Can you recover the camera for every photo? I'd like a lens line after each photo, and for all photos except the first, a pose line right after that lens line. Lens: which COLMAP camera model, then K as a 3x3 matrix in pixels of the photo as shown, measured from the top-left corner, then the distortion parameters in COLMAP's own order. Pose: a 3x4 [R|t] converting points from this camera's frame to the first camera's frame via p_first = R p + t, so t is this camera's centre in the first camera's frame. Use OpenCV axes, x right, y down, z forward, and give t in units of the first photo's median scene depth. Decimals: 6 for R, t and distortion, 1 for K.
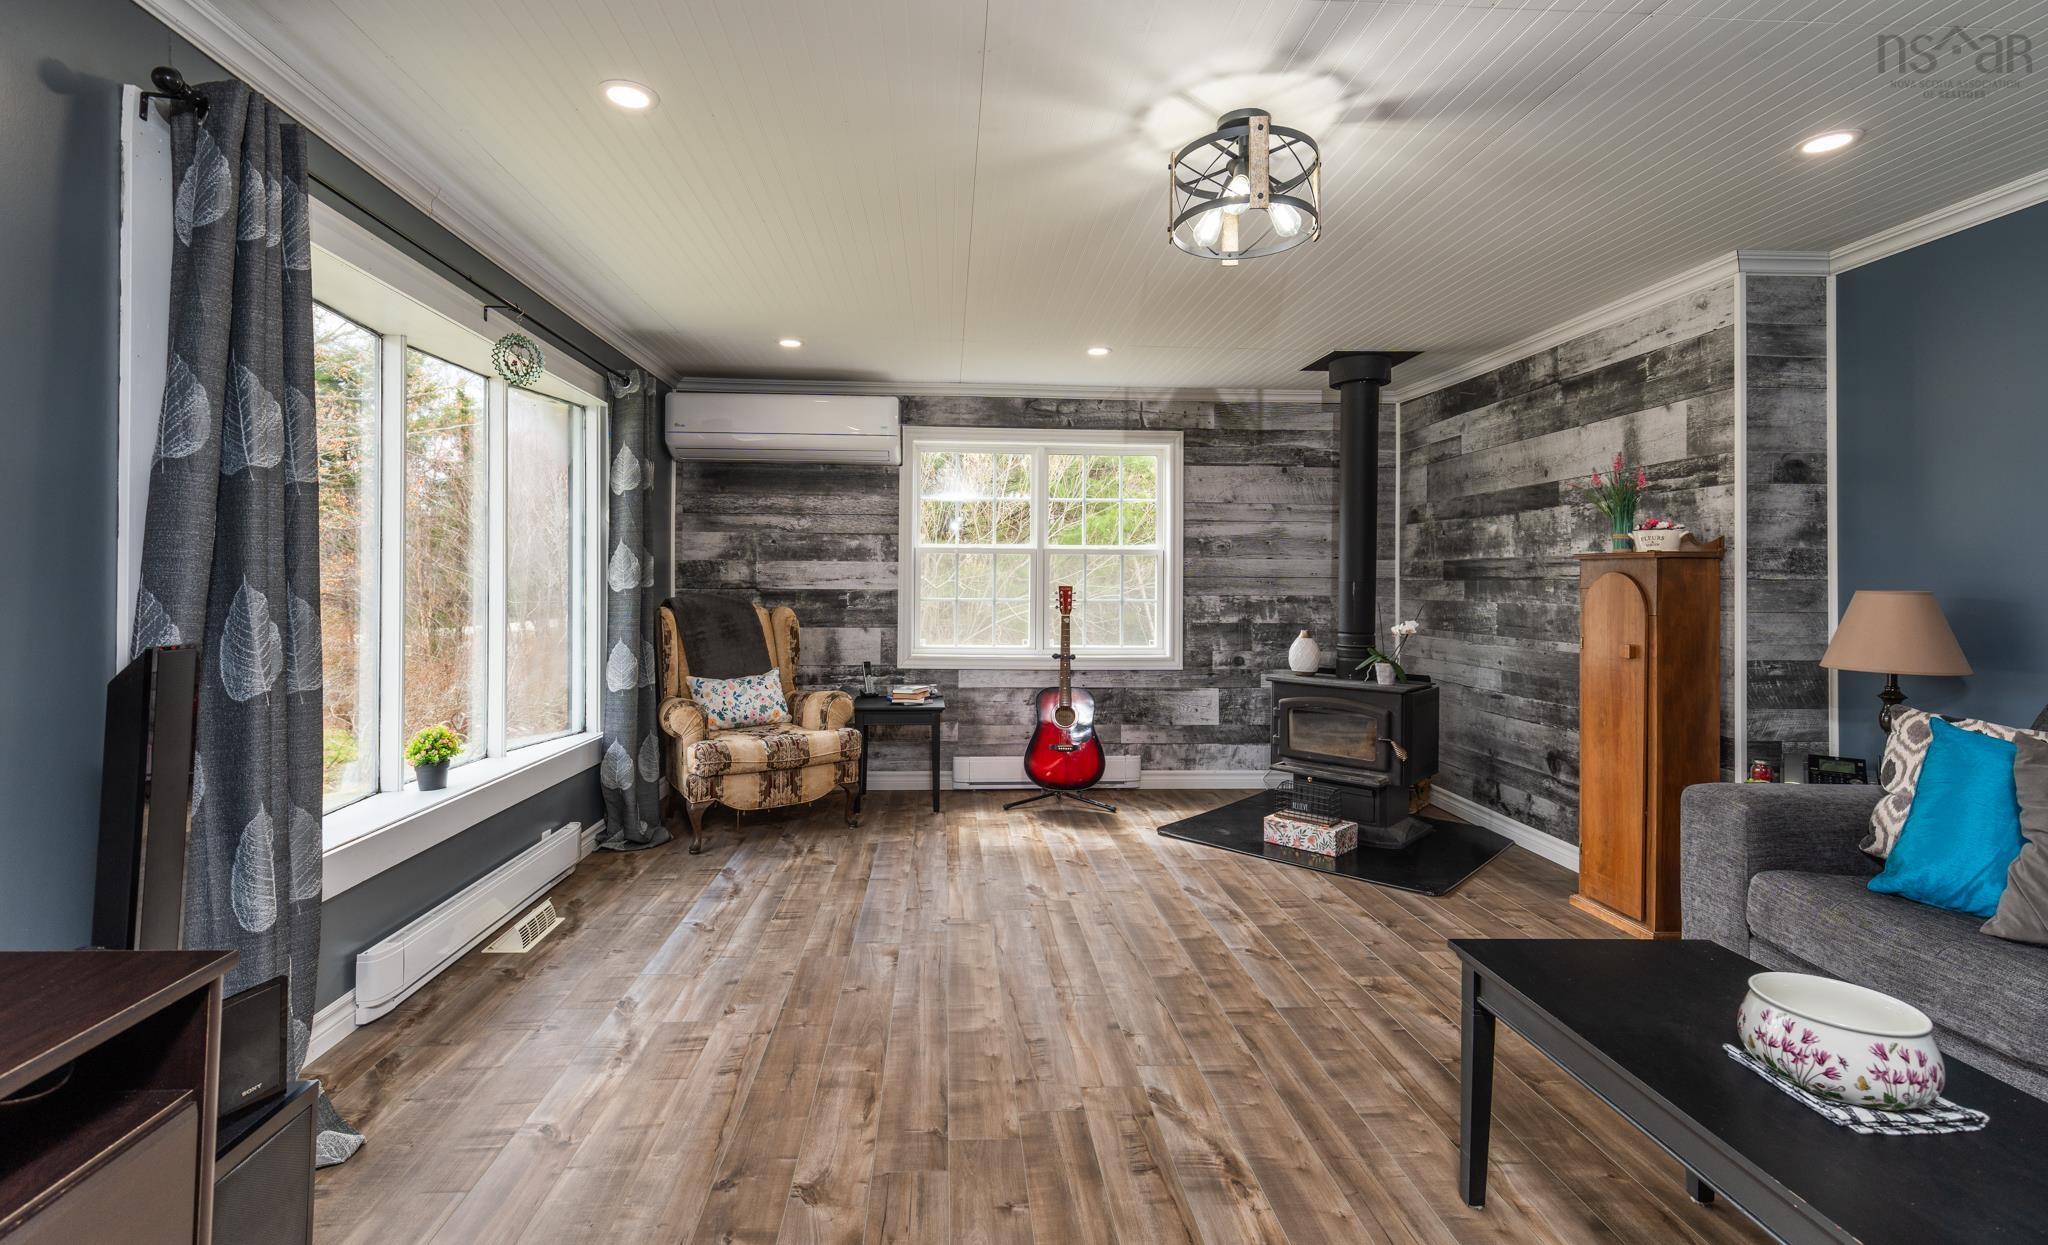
lens RADIAL K [[962.6, 0, 991.3], [0, 962.6, 515.5], [0, 0, 1]] dist [0.002617, -0.000743]
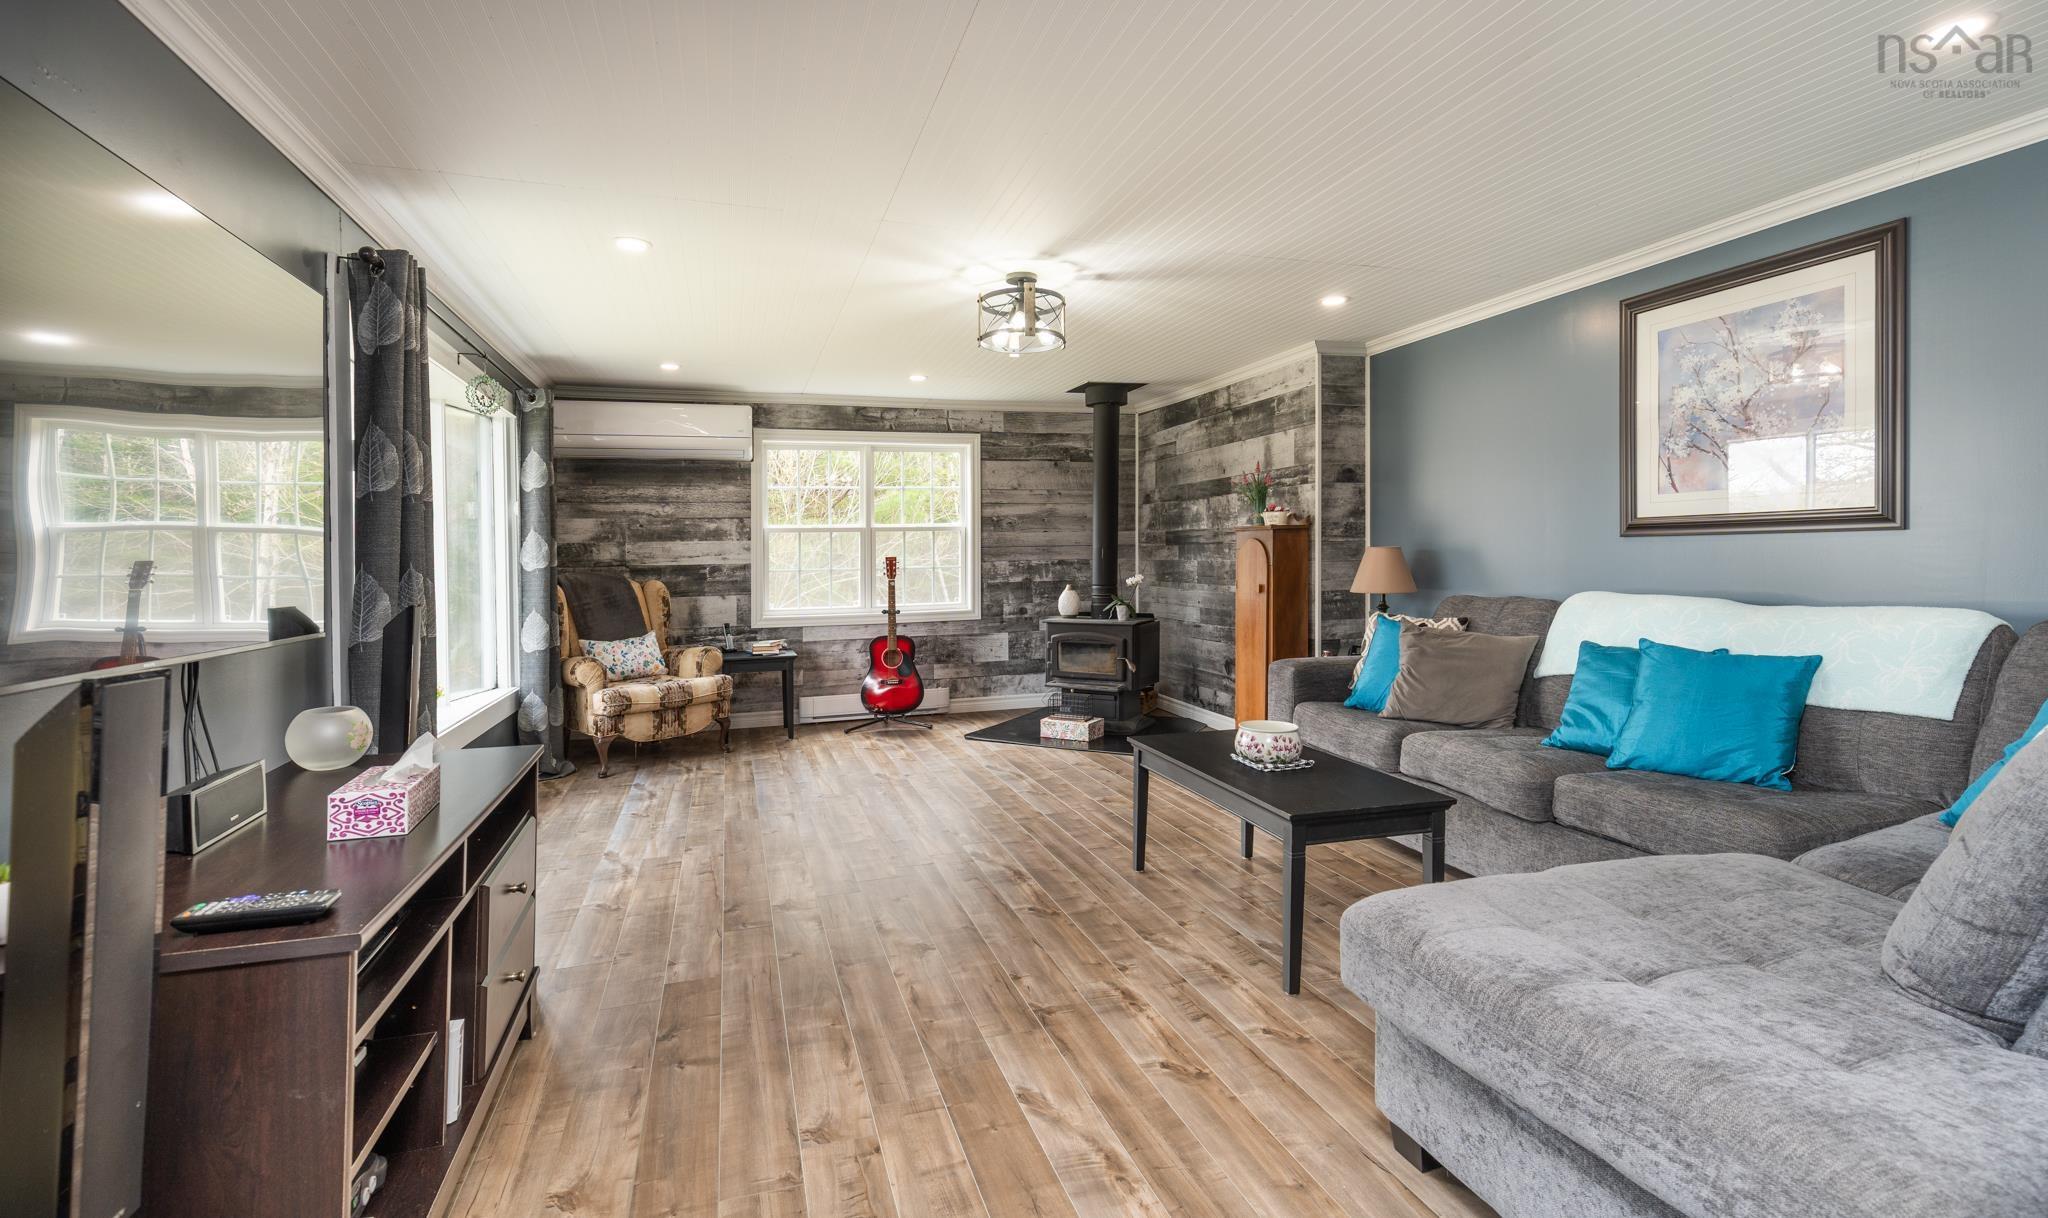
lens RADIAL K [[960.7, 0, 1042.1], [0, 960.7, 474.6], [0, 0, 1]] dist [0.000085, -0.000152]
pose [[0.963925, -0.003547, 0.266150, -0.078069], [0.006599, 0.999922, -0.010574, -0.024005], [-0.266091, 0.011949, 0.963874, -0.322836]]
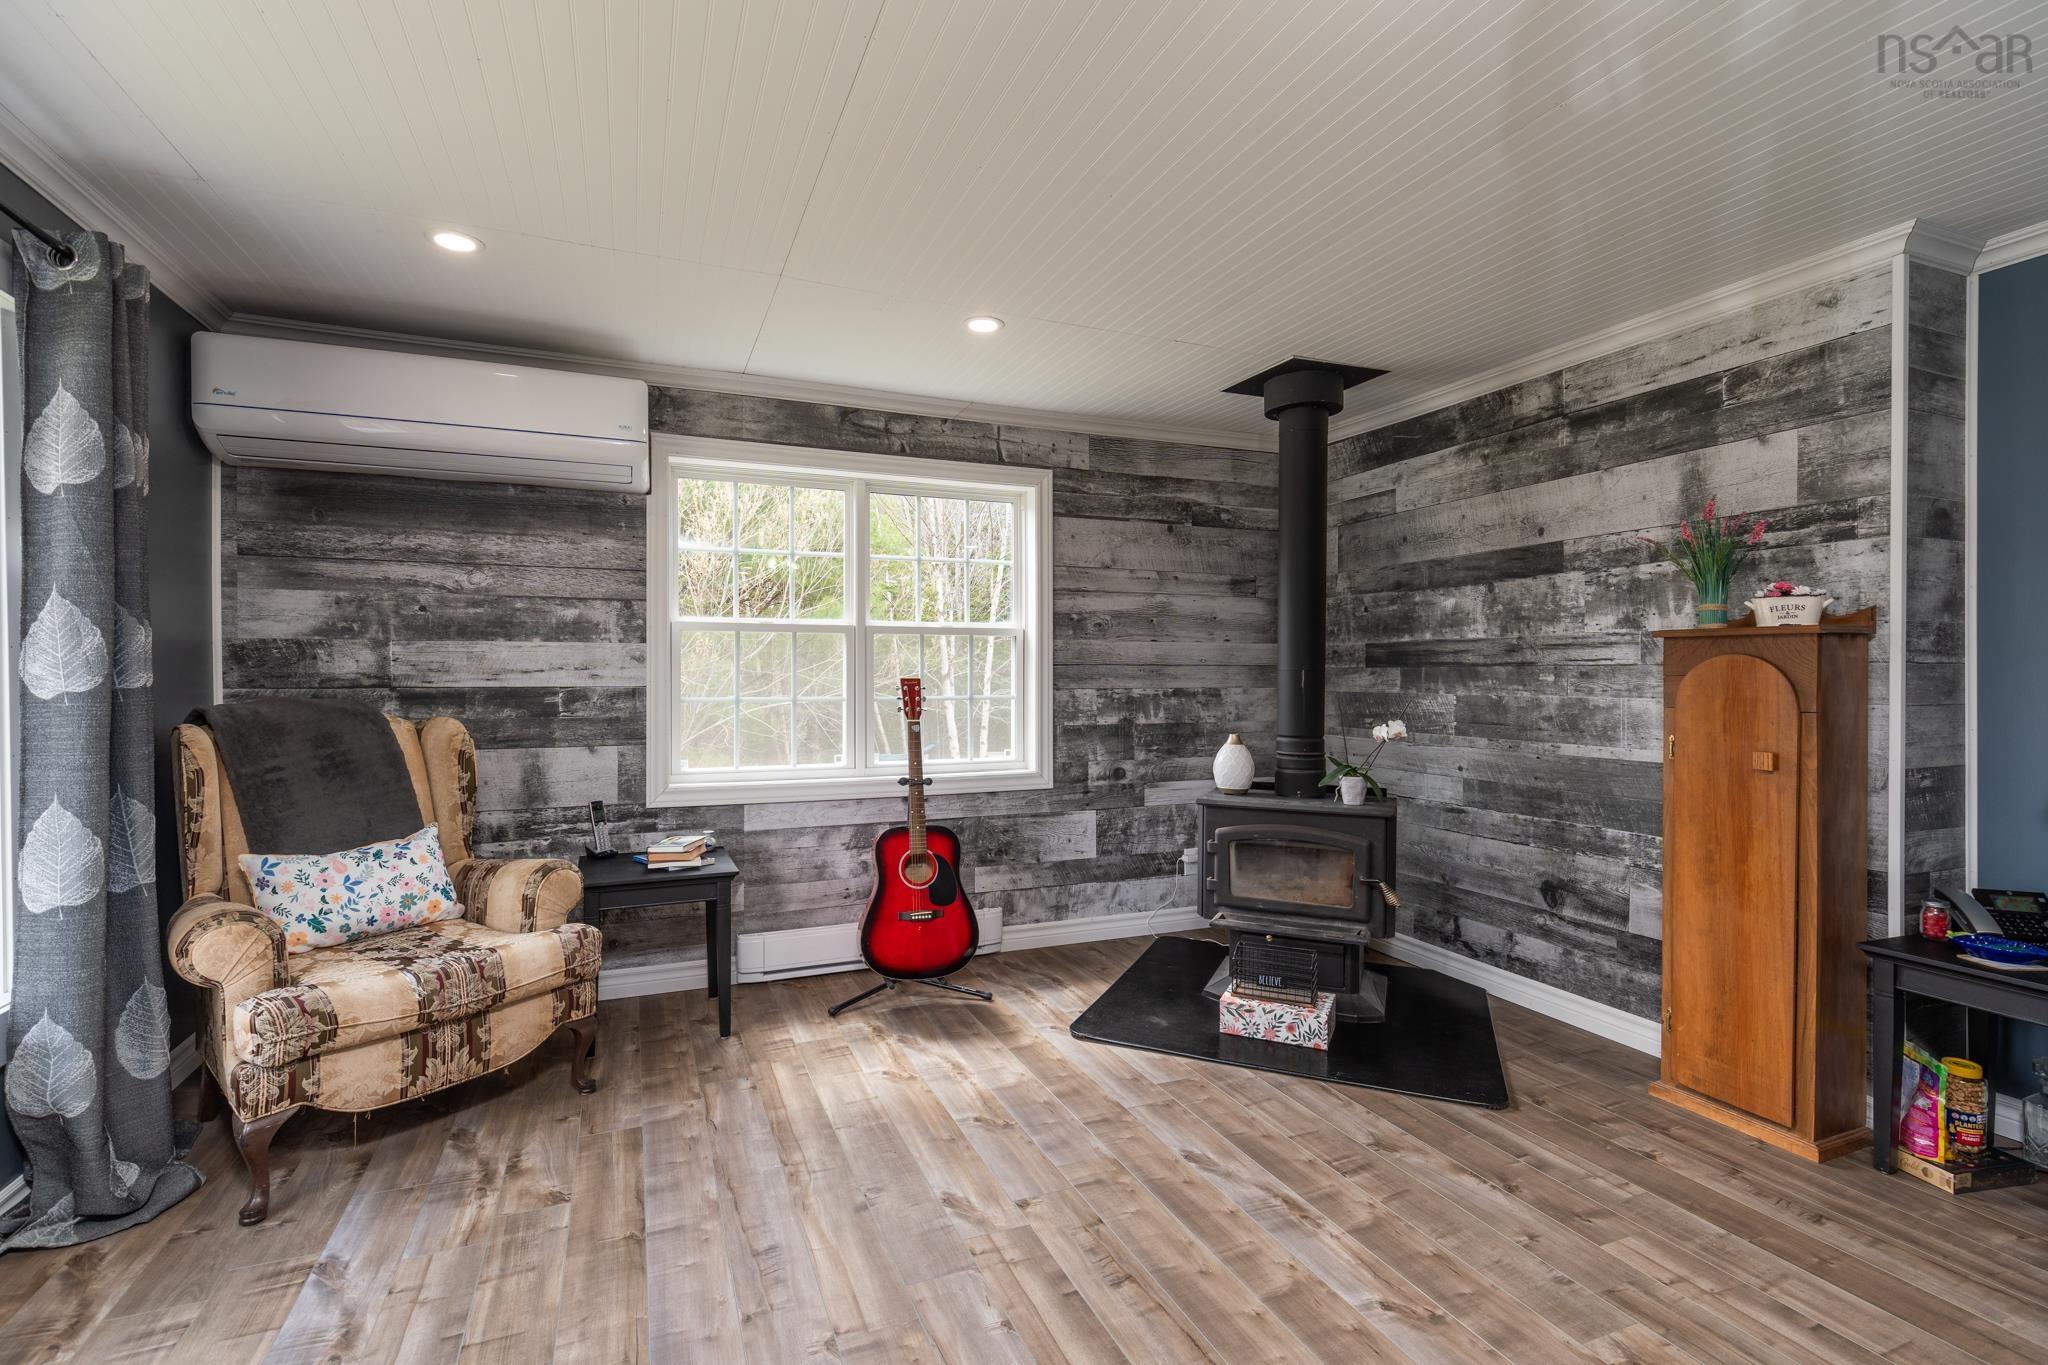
lens RADIAL K [[971.4, 0, 1024.3], [0, 971.4, 654.9], [0, 0, 1]] dist [0.006671, -0.001428]
pose [[0.943621, -0.000485, 0.331028, -0.087956], [-0.016280, 0.998721, 0.047870, 0.024955], [-0.330628, -0.050561, 0.942406, 0.363202]]
